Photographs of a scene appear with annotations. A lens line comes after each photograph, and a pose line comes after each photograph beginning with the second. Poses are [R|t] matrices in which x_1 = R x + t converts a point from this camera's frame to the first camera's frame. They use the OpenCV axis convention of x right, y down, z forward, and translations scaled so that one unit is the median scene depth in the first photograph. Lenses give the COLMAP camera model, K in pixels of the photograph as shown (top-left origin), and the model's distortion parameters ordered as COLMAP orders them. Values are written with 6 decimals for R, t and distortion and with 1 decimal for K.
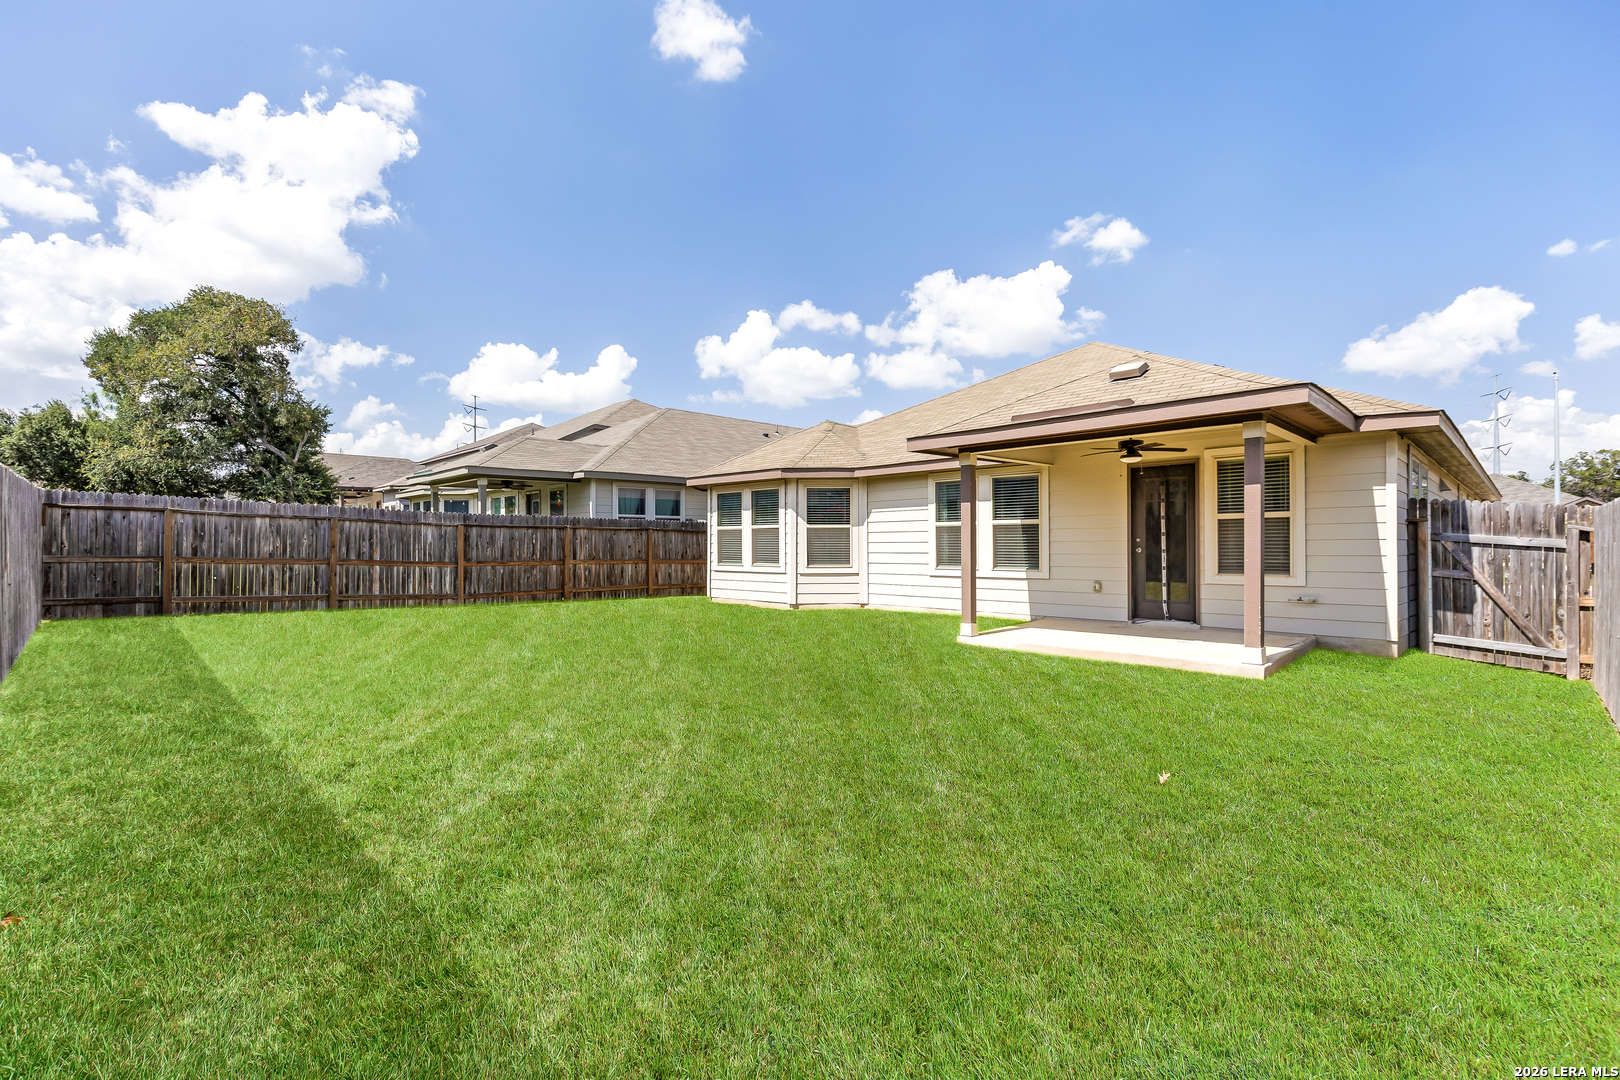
lens RADIAL K [[741.7, 0, 826.2], [0, 741.7, 543.7], [0, 0, 1]] dist [-0.001824, -0.000310]
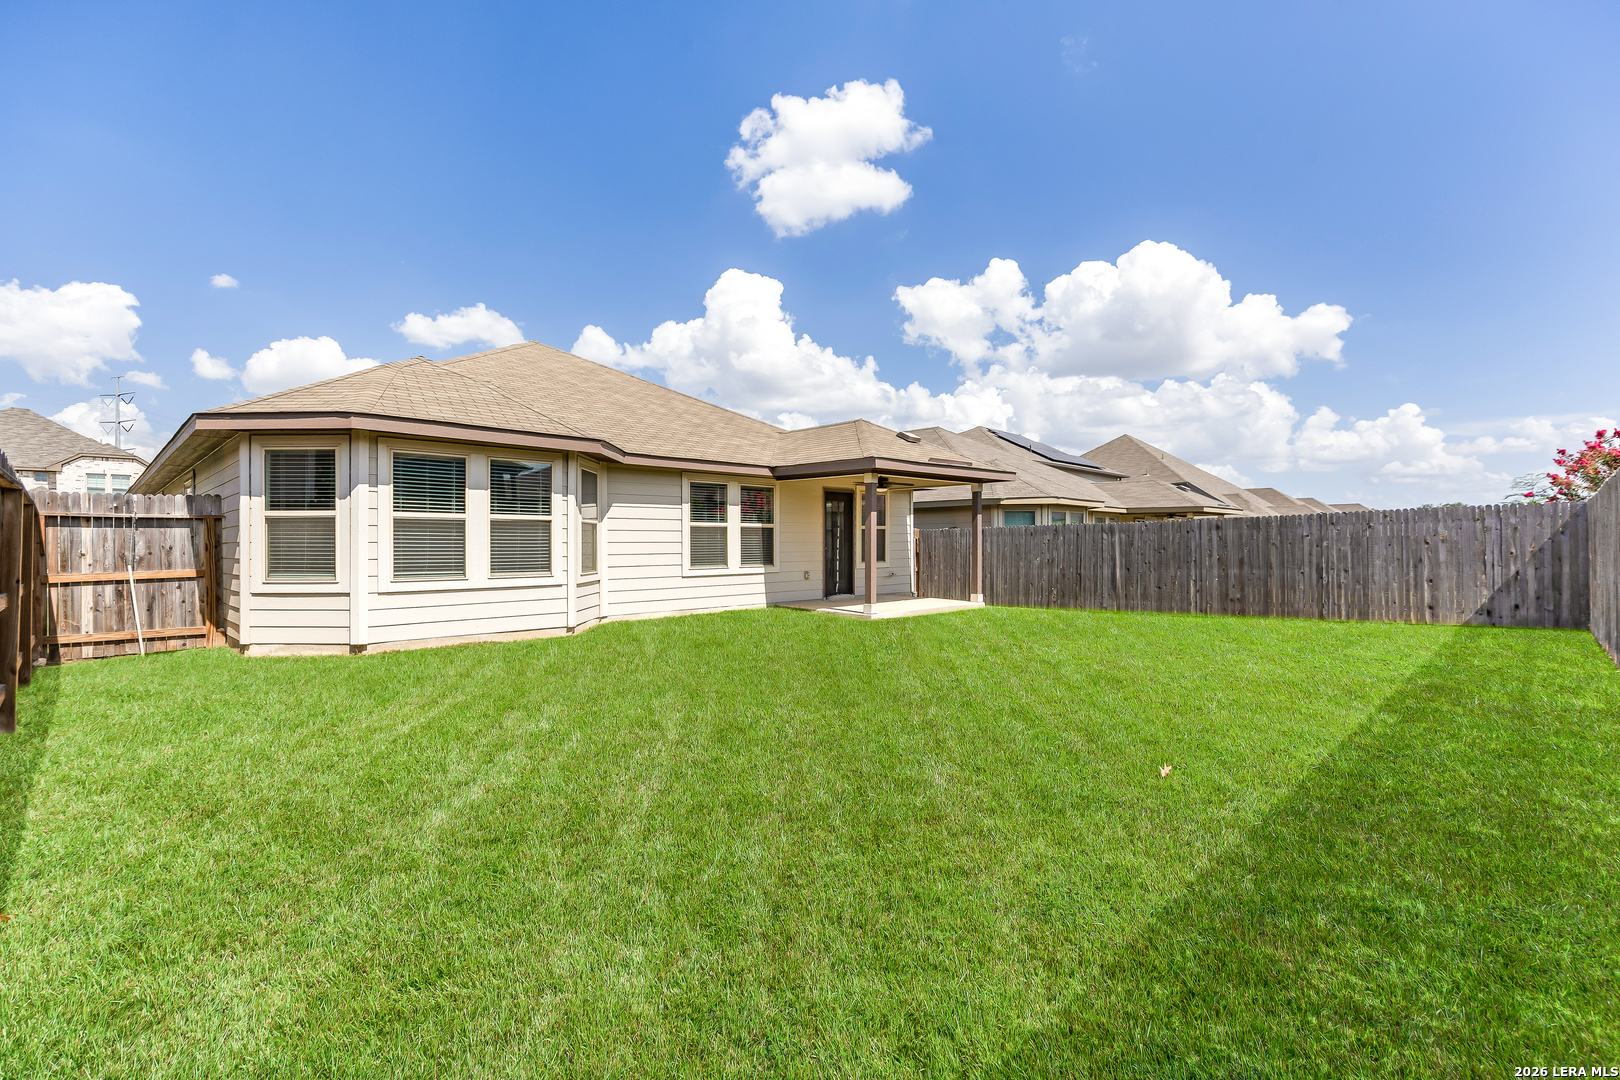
lens RADIAL K [[741.7, 0, 826.2], [0, 741.7, 543.7], [0, 0, 1]] dist [-0.001824, -0.000310]
pose [[-0.008760, 0.004992, 0.999949, -0.777578], [0.003754, 0.999981, -0.004959, 0.004958], [-0.999955, 0.003711, -0.008778, 0.764918]]
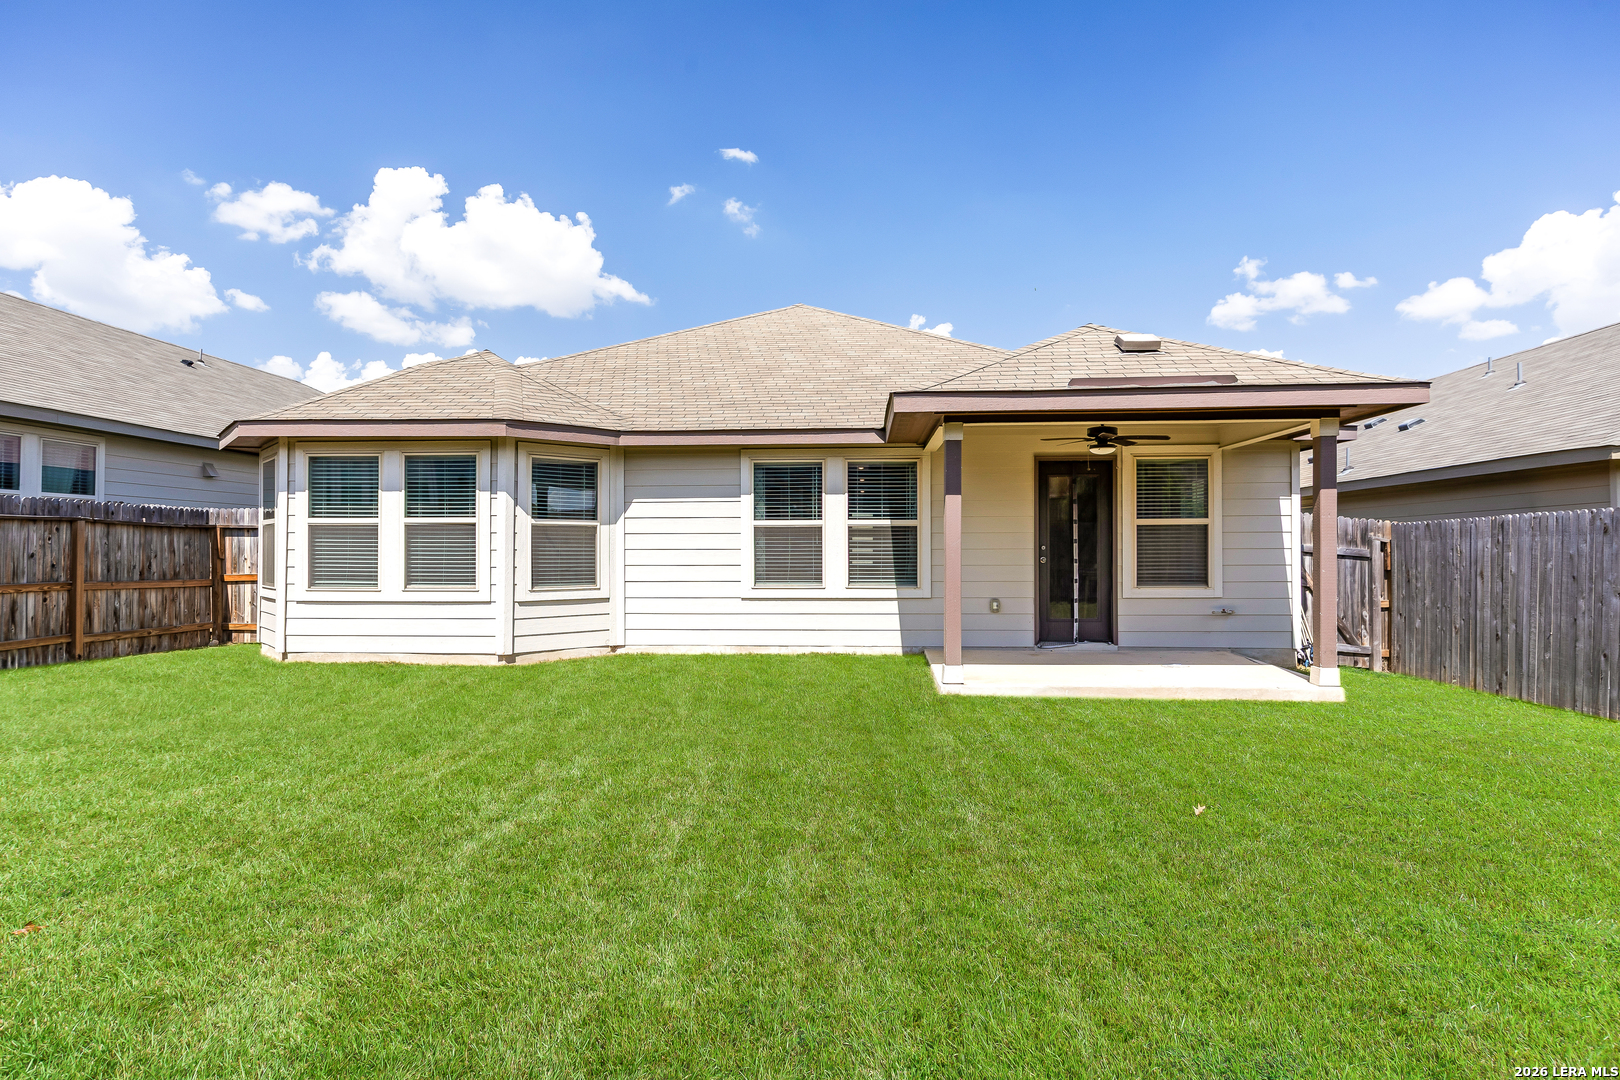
lens RADIAL K [[877.1, 0, 810.0], [0, 877.1, 540.0], [0, 0, 1]] dist [0.000377, 0.000389]
pose [[0.752102, 0.011423, 0.658948, -0.323523], [-0.002669, 0.999894, -0.014287, 0.000603], [-0.659041, 0.008987, 0.752053, 0.326029]]
